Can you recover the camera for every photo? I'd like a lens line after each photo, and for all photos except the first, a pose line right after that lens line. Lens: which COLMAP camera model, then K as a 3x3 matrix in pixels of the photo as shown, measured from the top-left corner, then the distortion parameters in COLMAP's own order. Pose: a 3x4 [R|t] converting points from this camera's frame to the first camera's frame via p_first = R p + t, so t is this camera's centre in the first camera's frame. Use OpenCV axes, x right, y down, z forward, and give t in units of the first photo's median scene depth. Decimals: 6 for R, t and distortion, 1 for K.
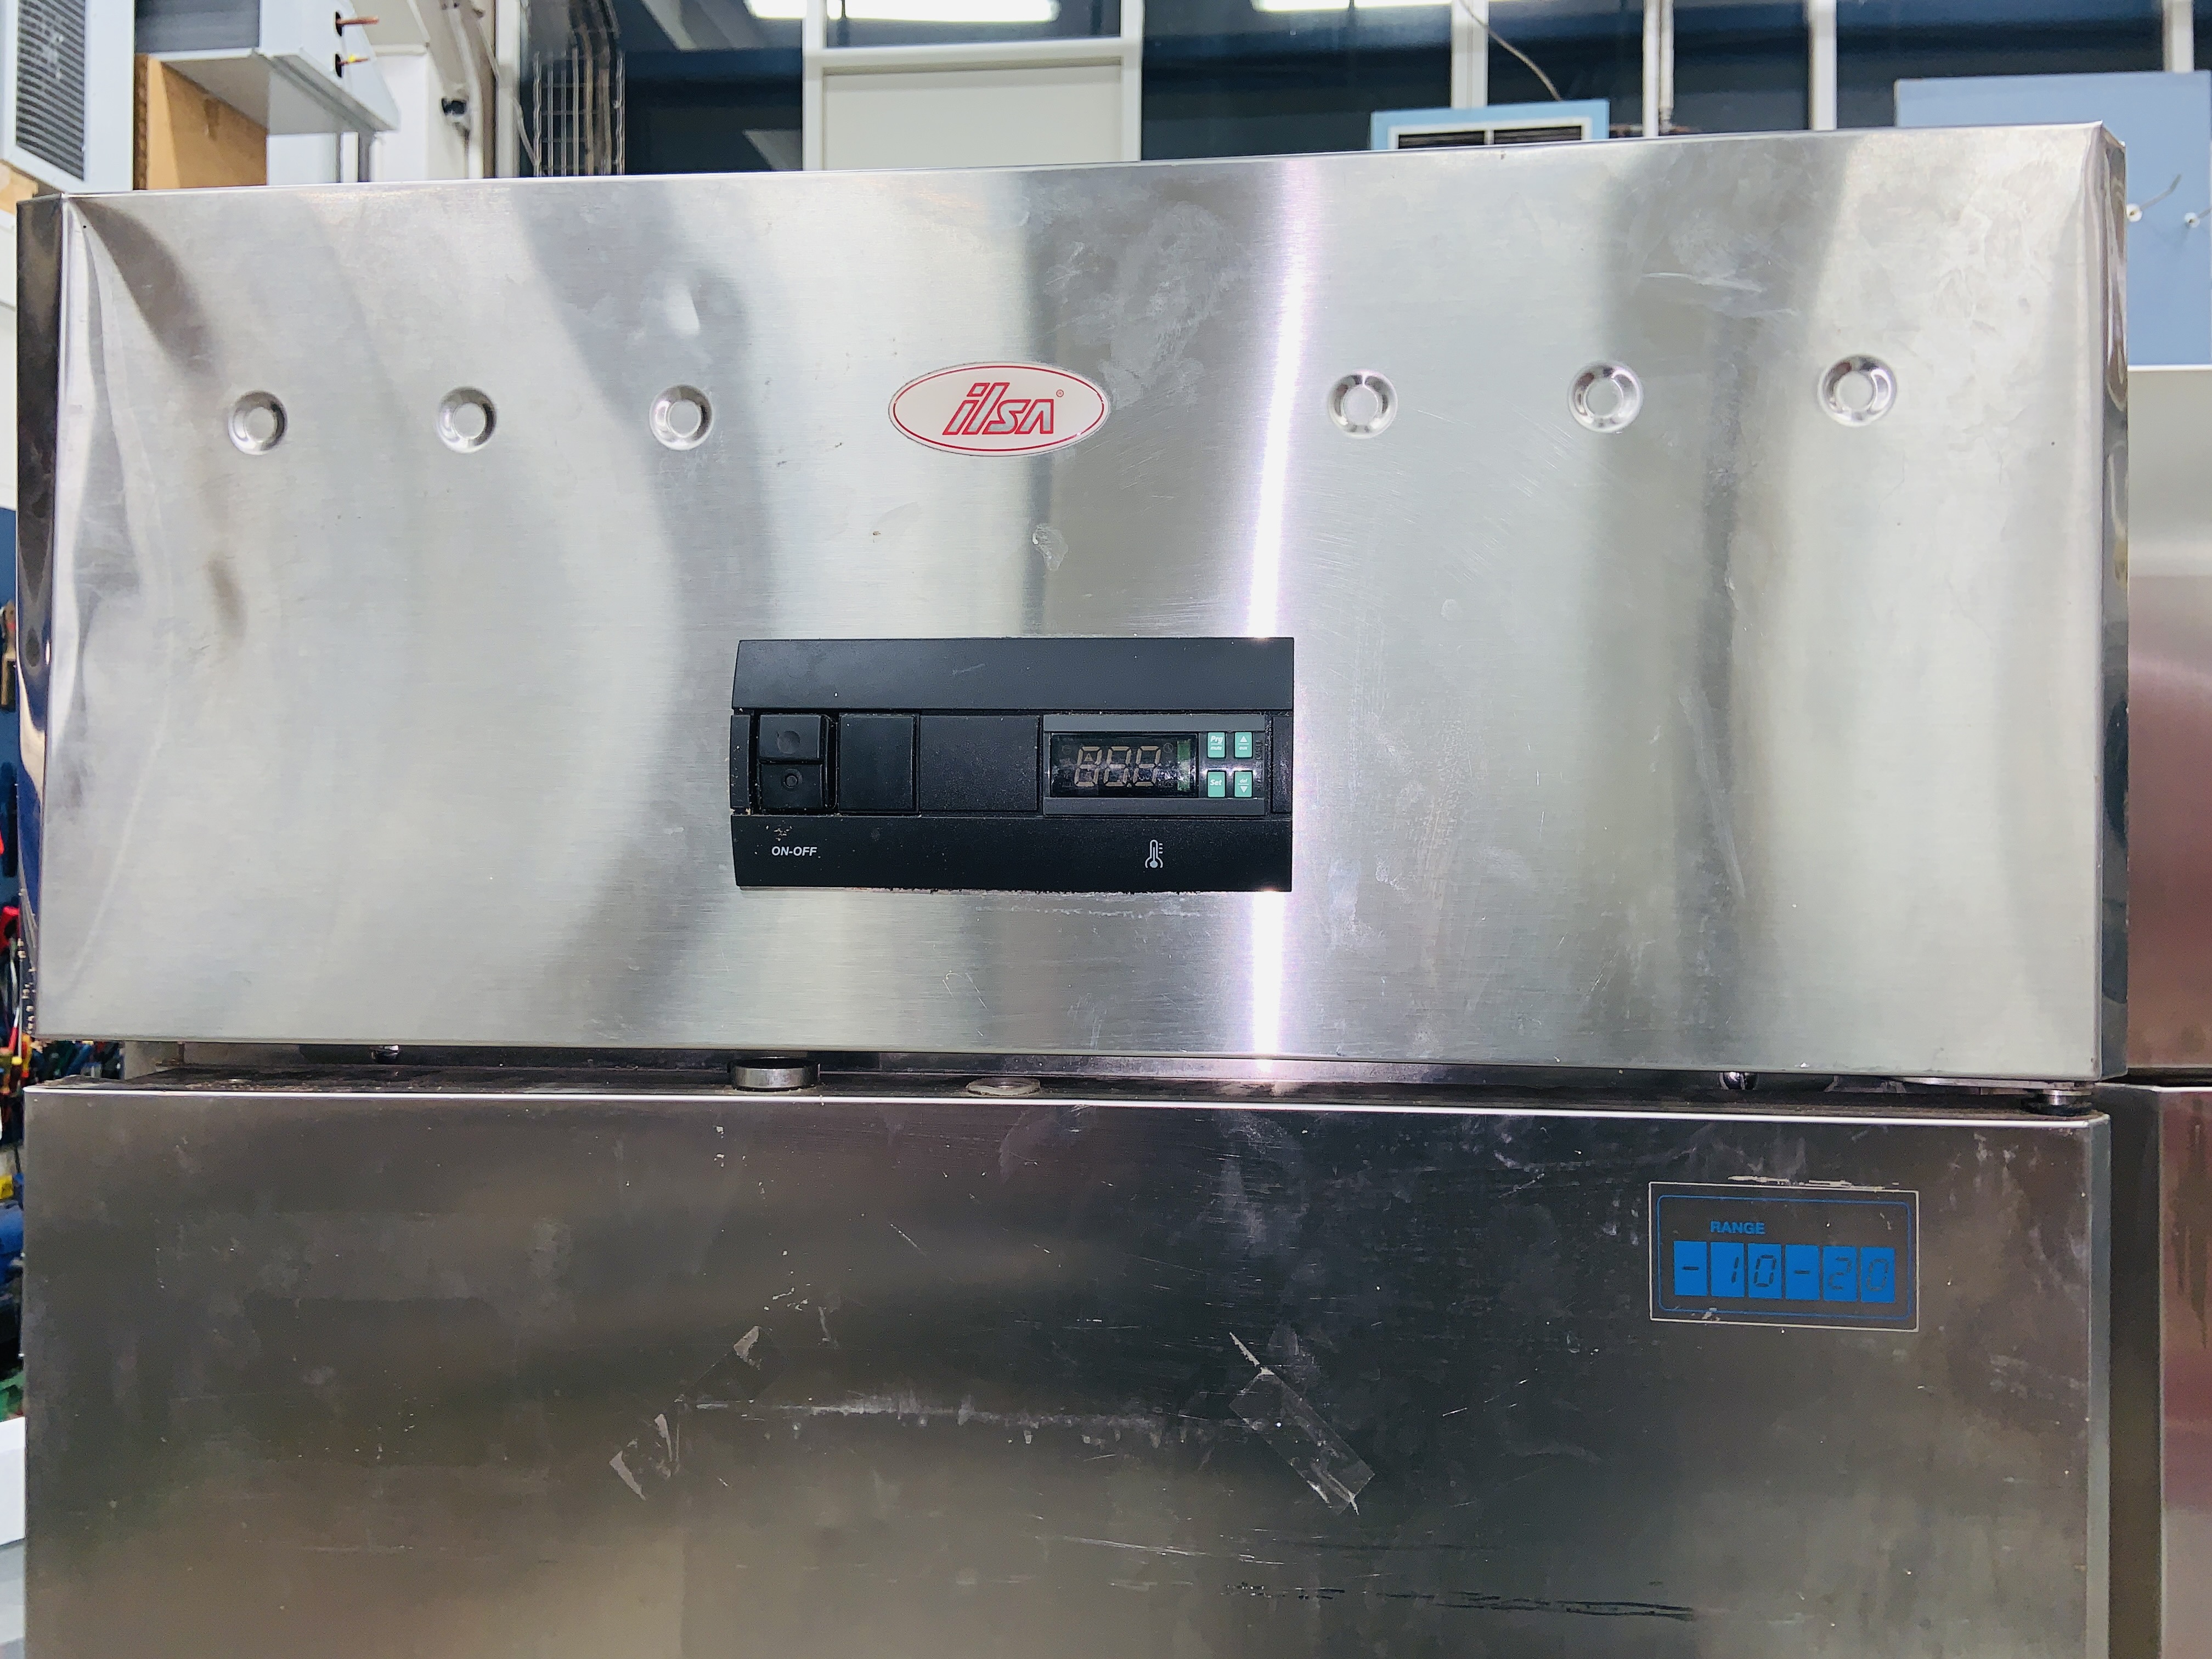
lens RADIAL K [[1675.1, 0, 1101.8], [0, 1675.1, 819.1], [0, 0, 1]] dist [0.173170, -0.238390]
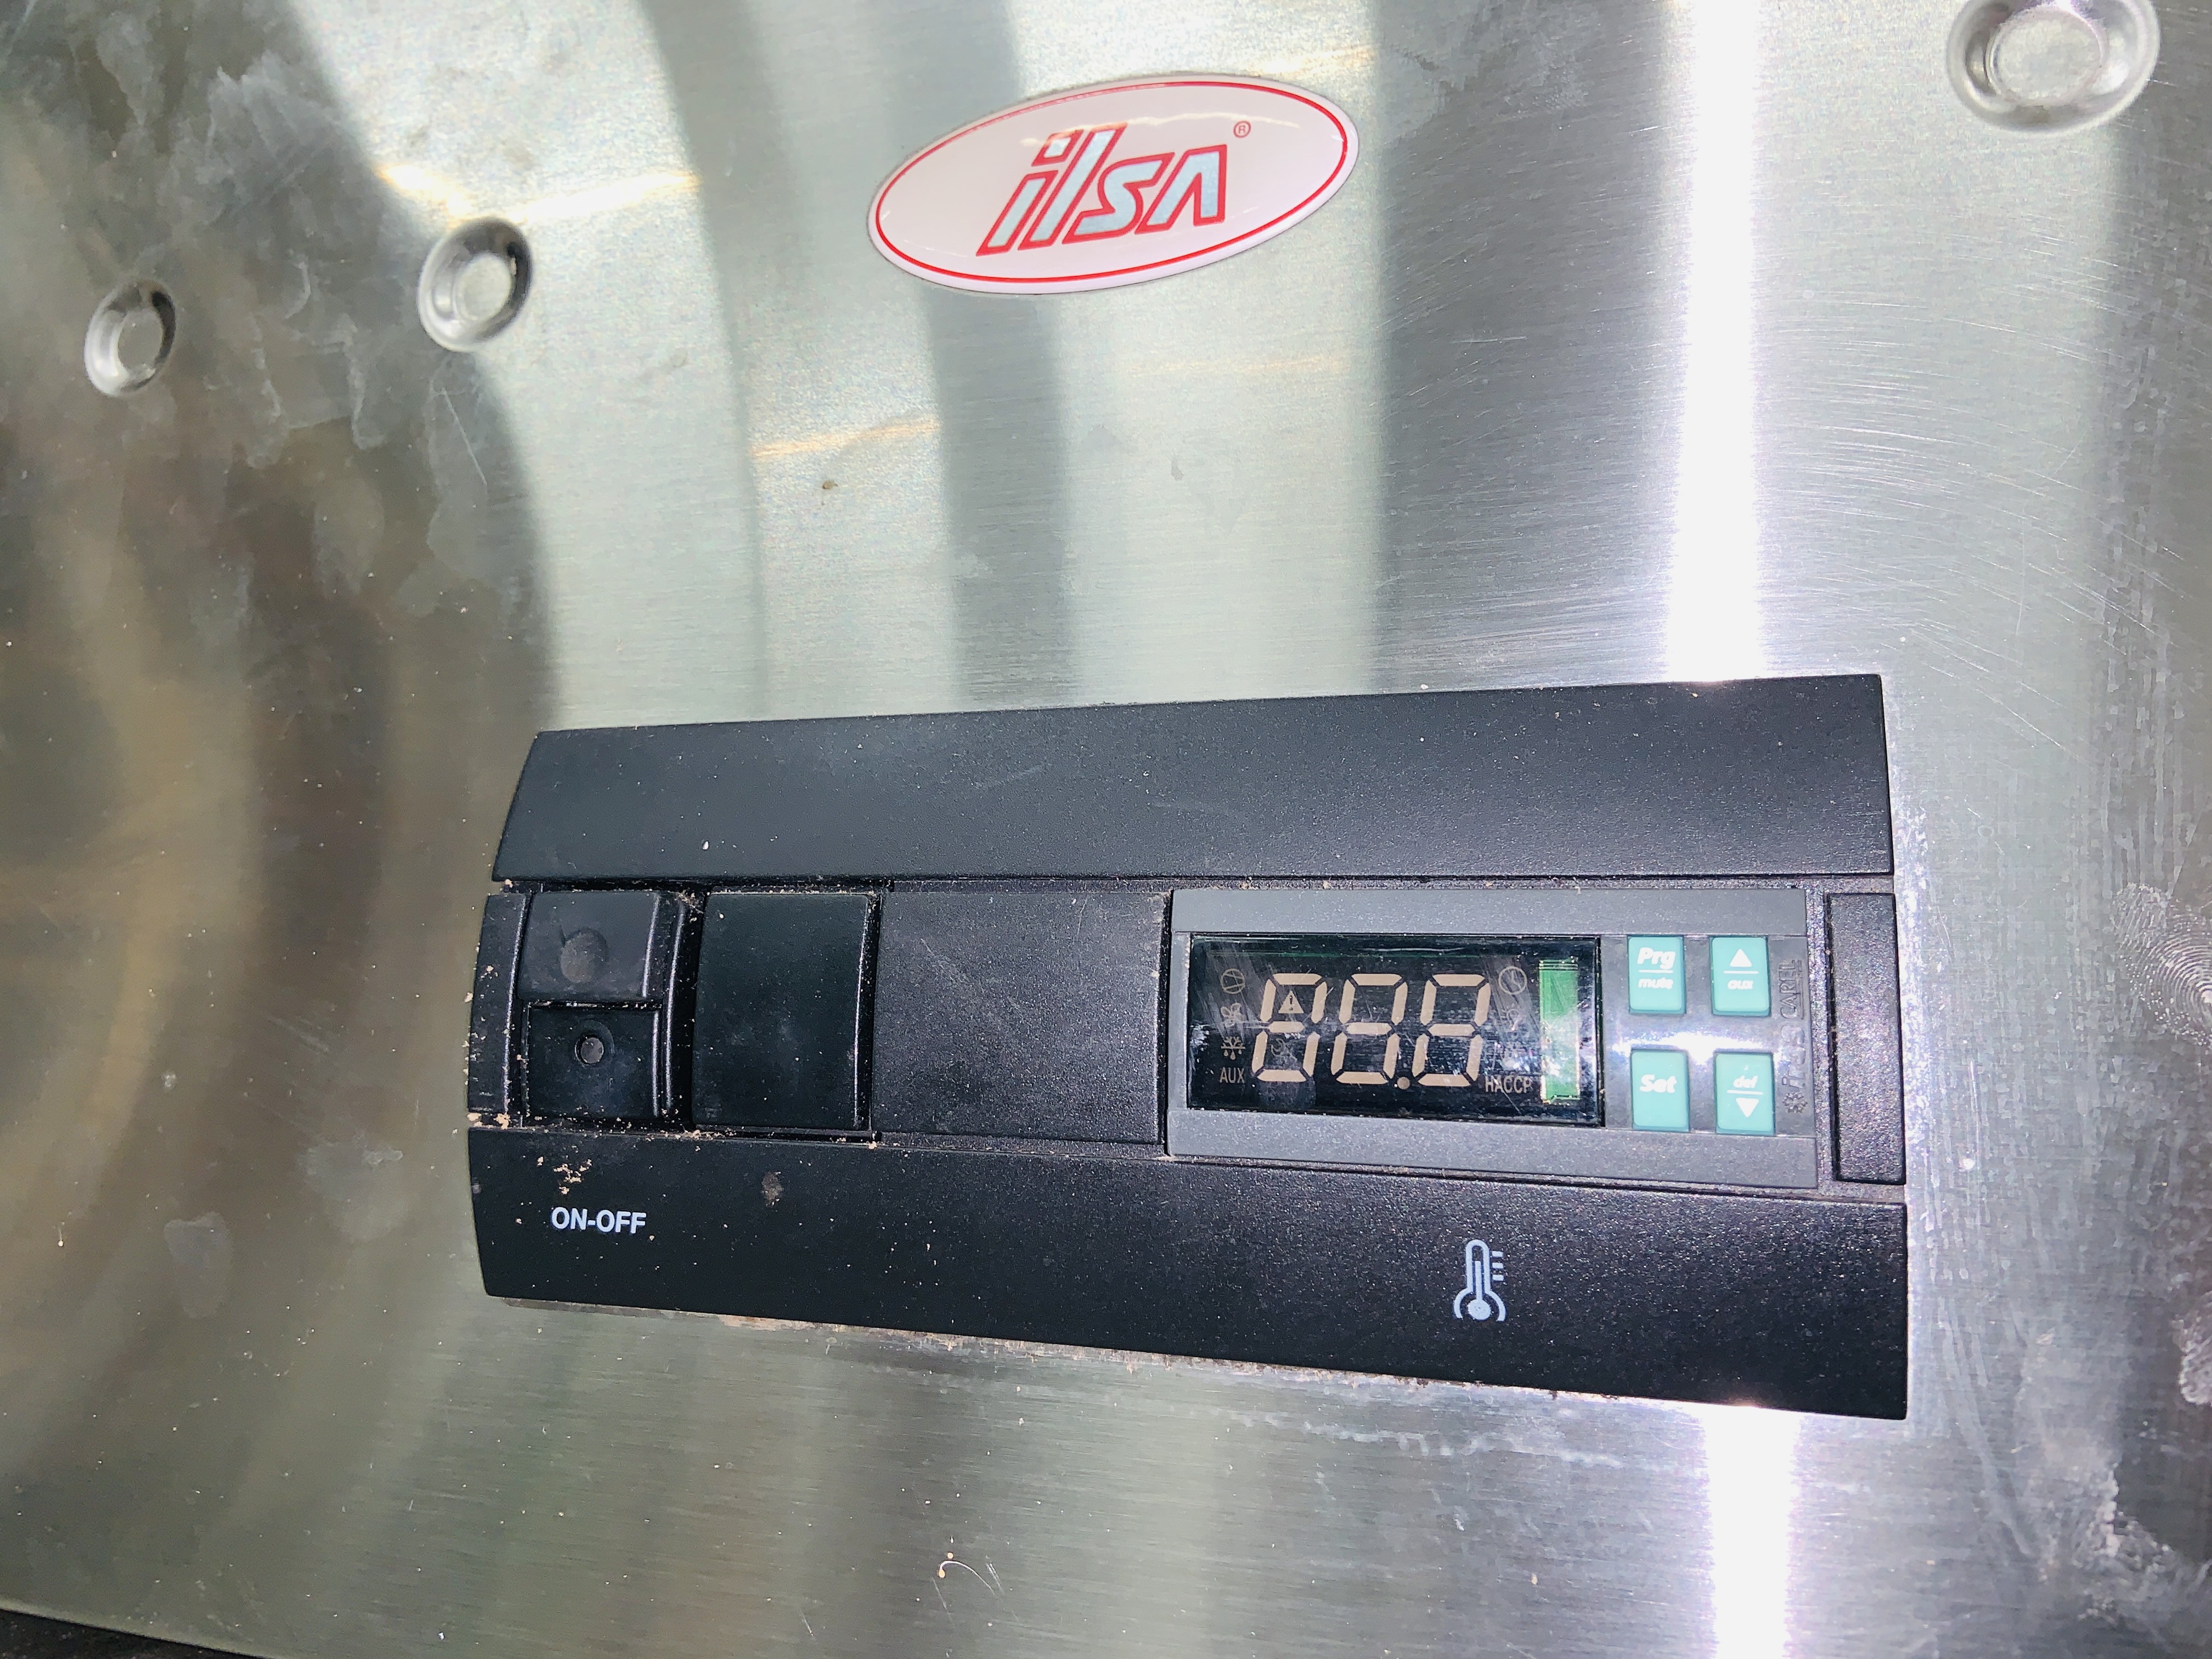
lens RADIAL K [[1675.1, 0, 1101.8], [0, 1675.1, 819.1], [0, 0, 1]] dist [0.173170, -0.238390]
pose [[0.975631, -0.010540, -0.219165, 0.033364], [-0.015949, 0.992797, -0.118743, -0.032075], [0.218838, 0.119345, 0.968435, 0.619347]]
